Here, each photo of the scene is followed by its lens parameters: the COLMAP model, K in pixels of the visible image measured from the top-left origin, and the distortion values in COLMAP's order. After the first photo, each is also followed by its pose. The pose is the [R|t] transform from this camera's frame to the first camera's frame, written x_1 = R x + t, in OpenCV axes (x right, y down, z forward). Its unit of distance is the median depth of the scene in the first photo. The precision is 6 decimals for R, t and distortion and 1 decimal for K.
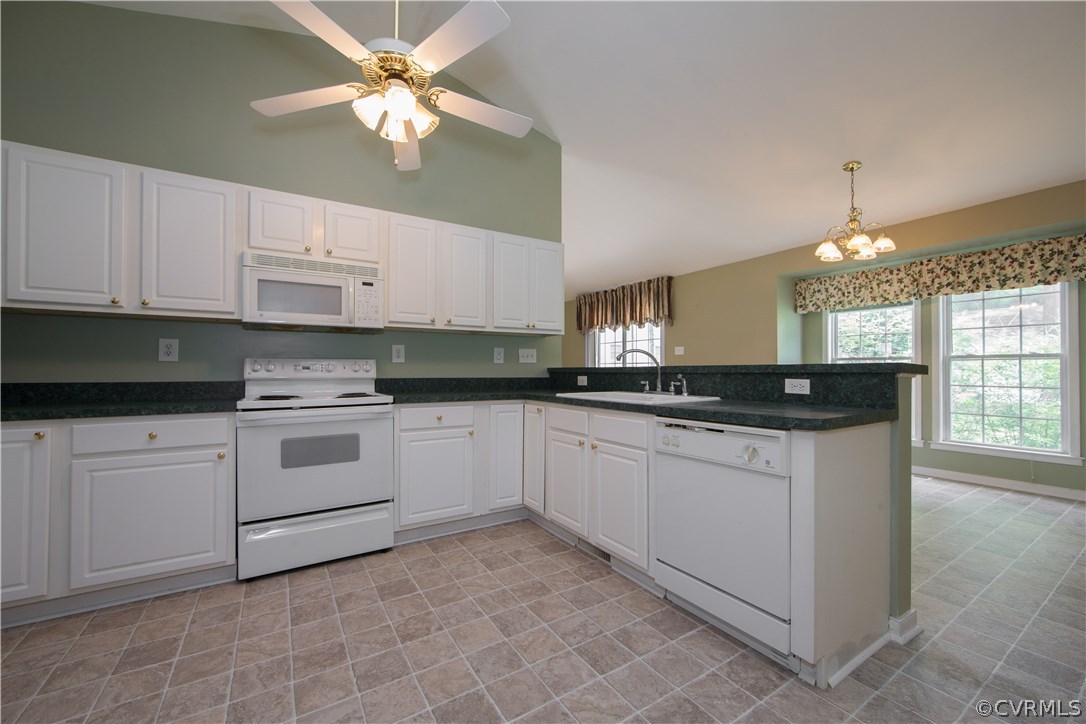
lens RADIAL K [[429.2, 0, 554.9], [0, 429.2, 366.1], [0, 0, 1]] dist [-0.010299, 0.001158]
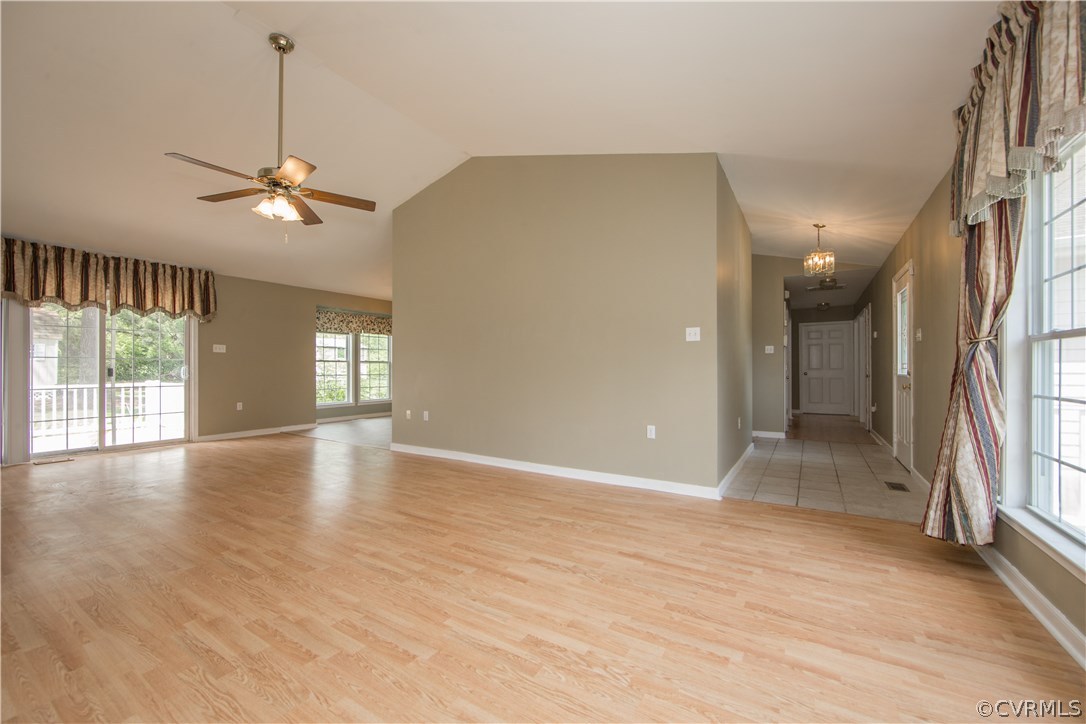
lens RADIAL K [[429.2, 0, 541.5], [0, 429.2, 363.9], [0, 0, 1]] dist [-0.010299, 0.001158]
pose [[-0.418271, 0.009801, 0.908269, -1.476882], [-0.007054, 0.999877, -0.014038, 0.014470], [-0.908295, -0.012278, -0.418150, 1.137746]]
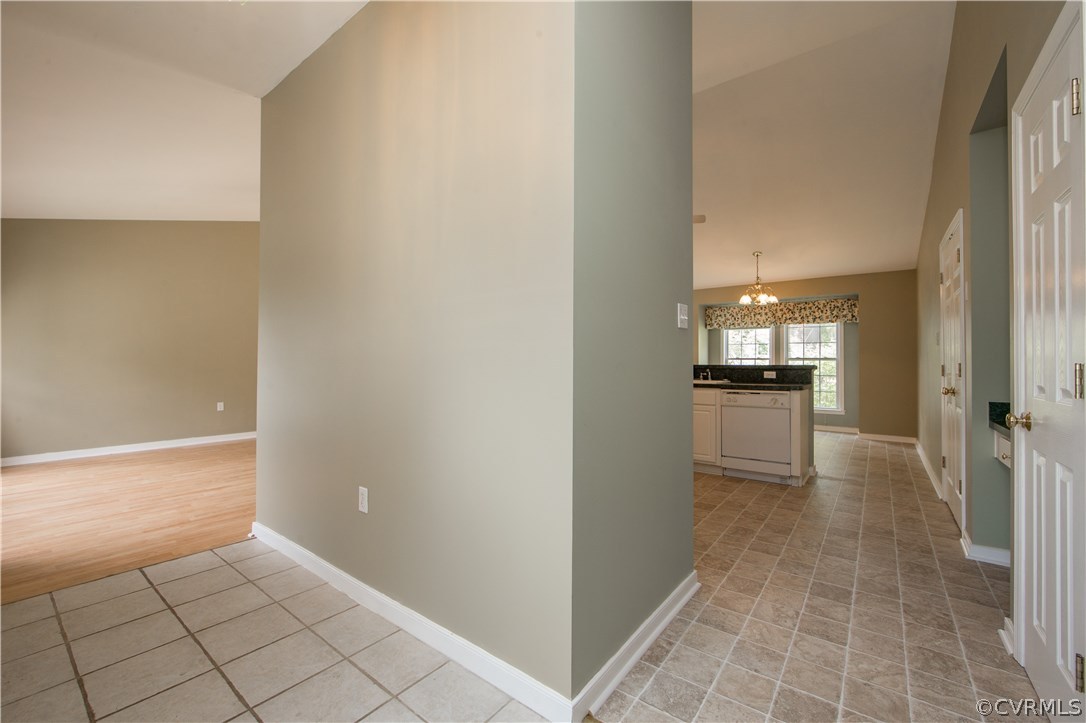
lens RADIAL K [[429.2, 0, 564.5], [0, 429.2, 363.6], [0, 0, 1]] dist [-0.010299, 0.001158]
pose [[0.930869, 0.002305, 0.365345, -0.636266], [-0.007233, 0.999900, 0.012122, -0.015112], [-0.365281, -0.013927, 0.930793, -0.349321]]
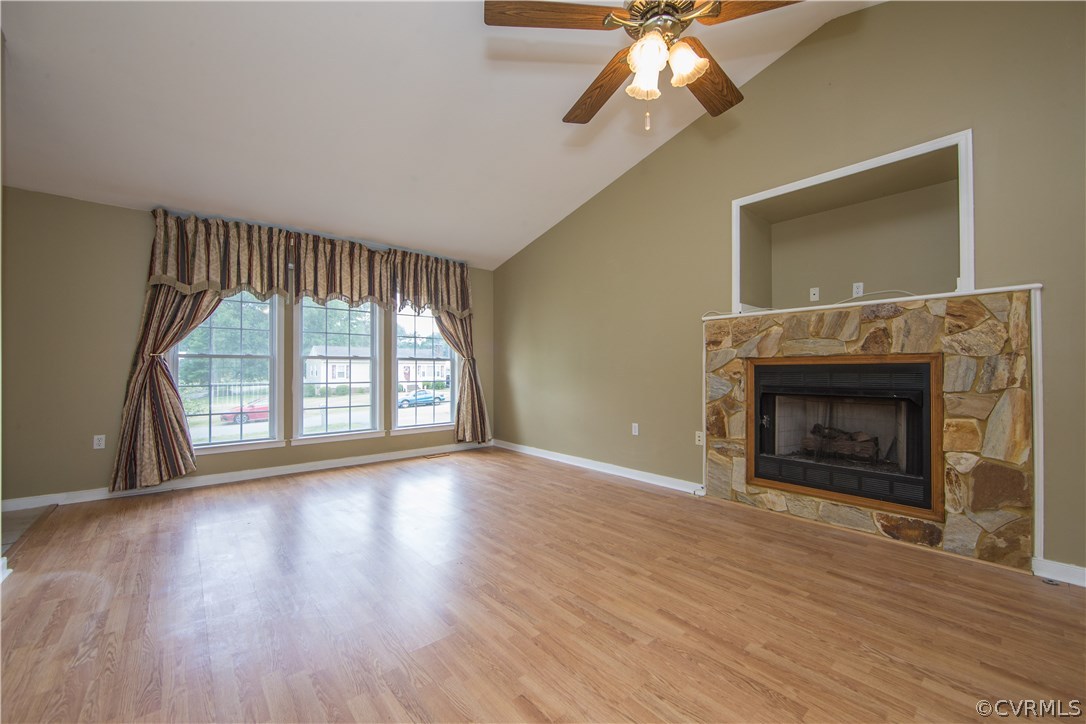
lens RADIAL K [[429.2, 0, 545.7], [0, 429.2, 365.1], [0, 0, 1]] dist [-0.010299, 0.001158]
pose [[0.136544, -0.009065, -0.990592, -0.200915], [0.011441, 0.999906, -0.007573, 0.009380], [0.990568, -0.010300, 0.136635, 1.084695]]
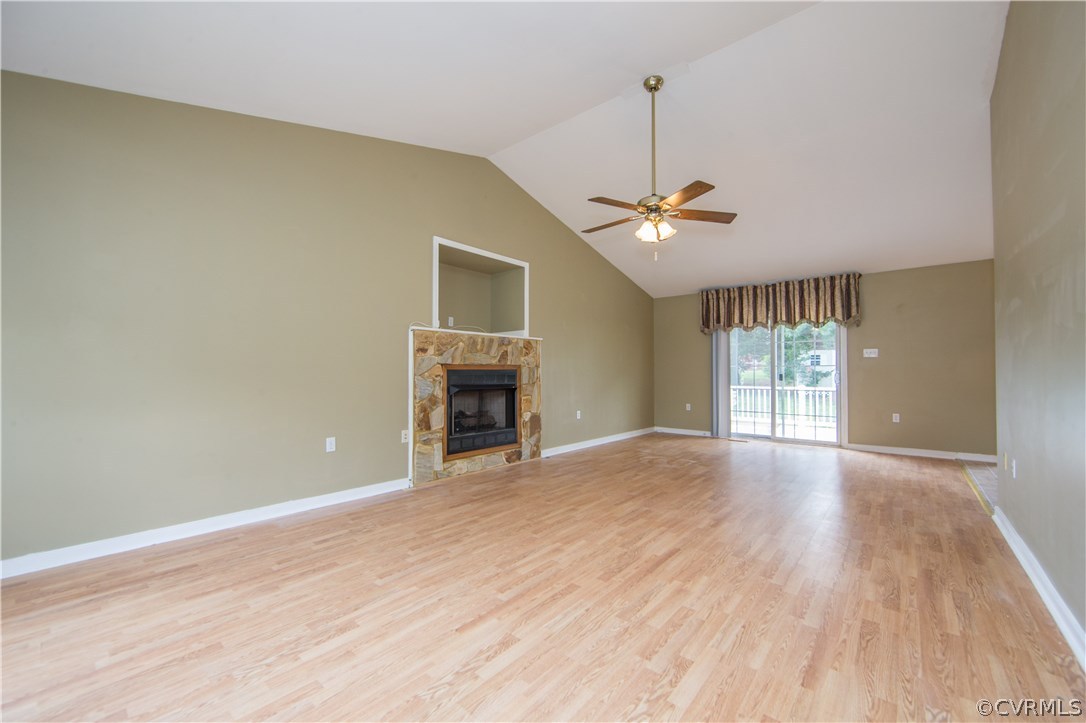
lens RADIAL K [[429.2, 0, 548.5], [0, 429.2, 365.0], [0, 0, 1]] dist [-0.010299, 0.001158]
pose [[0.955586, 0.007643, 0.294613, -1.034700], [-0.005037, 0.999941, -0.009603, 0.004706], [-0.294670, 0.007693, 0.955568, 0.487315]]
